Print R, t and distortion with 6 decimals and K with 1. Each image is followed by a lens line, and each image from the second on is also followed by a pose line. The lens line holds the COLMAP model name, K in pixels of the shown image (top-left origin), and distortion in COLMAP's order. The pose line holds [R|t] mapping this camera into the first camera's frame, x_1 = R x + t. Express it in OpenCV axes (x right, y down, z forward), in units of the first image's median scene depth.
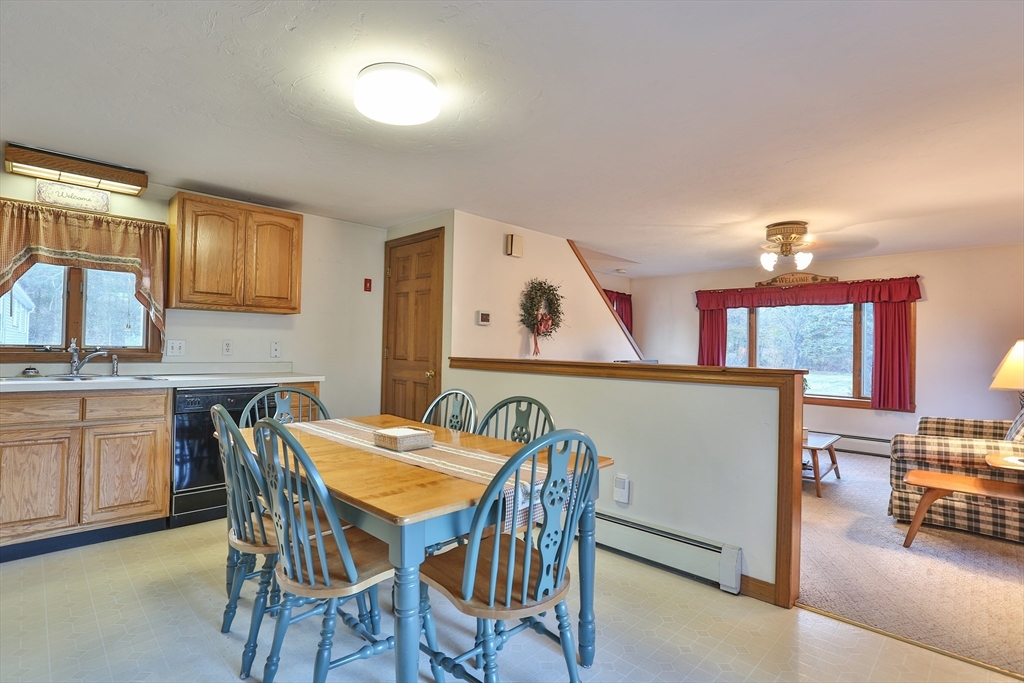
lens RADIAL K [[503.6, 0, 512.0], [0, 503.6, 341.5], [0, 0, 1]] dist [-0.055326, 0.025969]
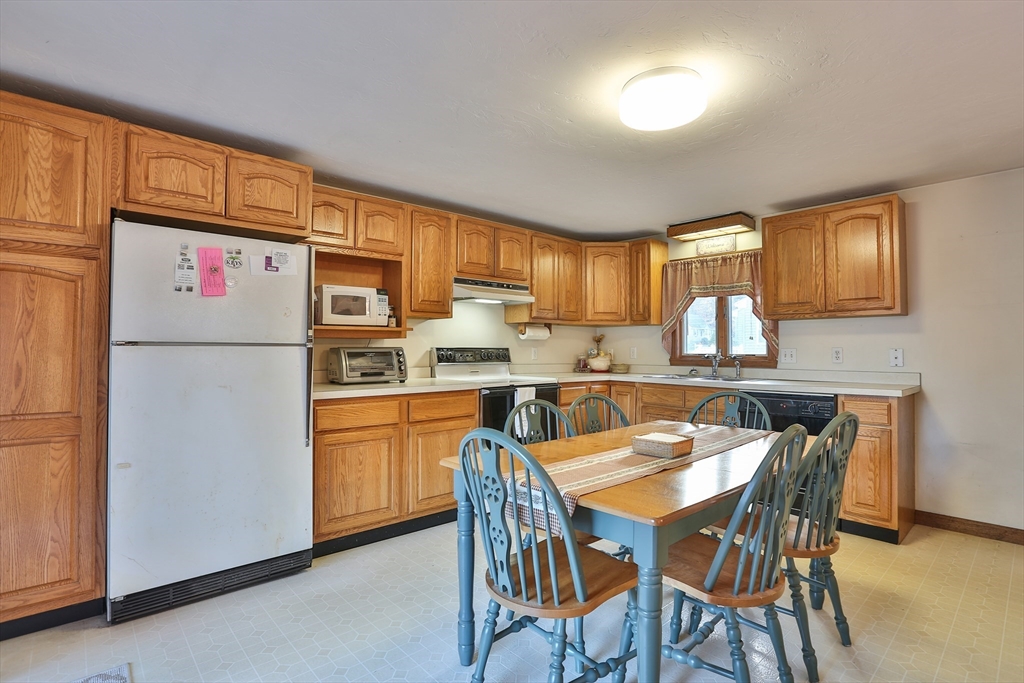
lens RADIAL K [[503.6, 0, 512.0], [0, 503.6, 341.5], [0, 0, 1]] dist [-0.055326, 0.025969]
pose [[-0.056270, -0.033031, -0.997869, 0.490122], [0.008228, 0.999403, -0.033546, 0.014265], [0.998382, -0.010099, -0.055964, 0.479113]]
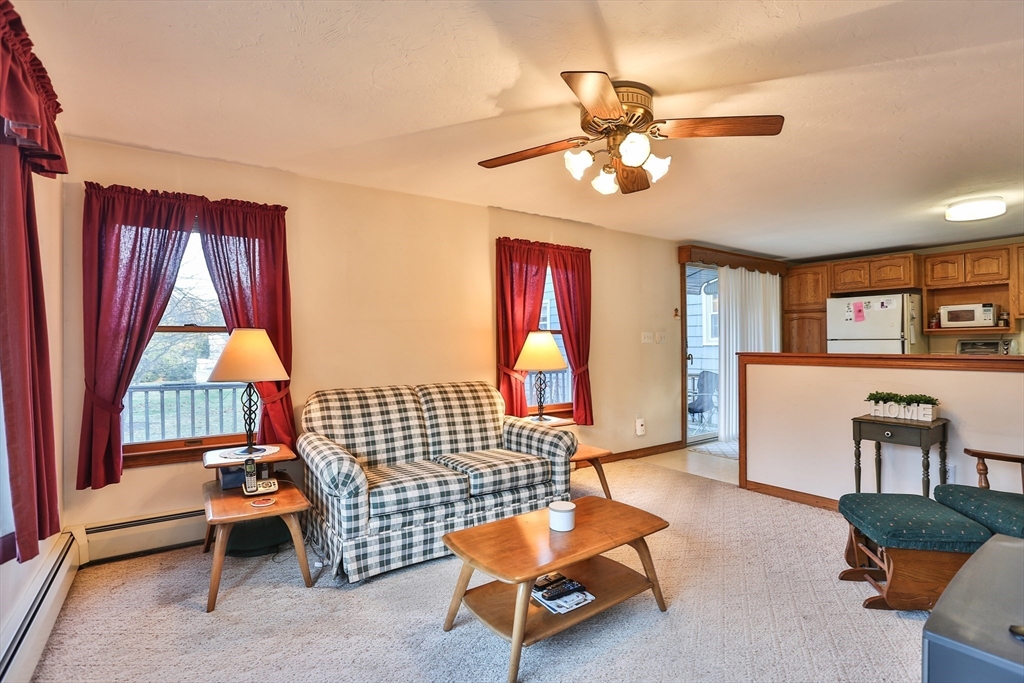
lens RADIAL K [[503.6, 0, 512.0], [0, 503.6, 341.5], [0, 0, 1]] dist [-0.055326, 0.025969]
pose [[-0.985304, -0.009218, 0.170562, 0.772575], [-0.011673, 0.999842, -0.013400, 0.037377], [-0.170411, -0.015194, -0.985256, 2.070372]]
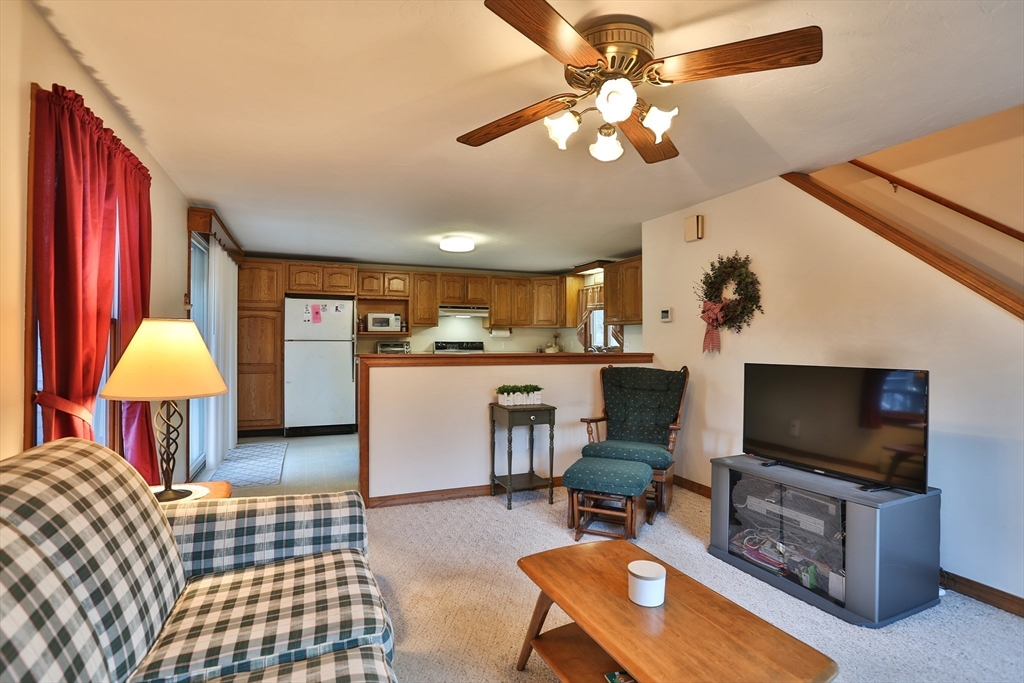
lens RADIAL K [[503.6, 0, 512.0], [0, 503.6, 341.5], [0, 0, 1]] dist [-0.055326, 0.025969]
pose [[-0.377834, -0.018897, -0.925680, 1.328618], [0.001473, 0.999778, -0.021011, 0.036611], [0.925872, -0.009302, -0.377723, 1.462026]]
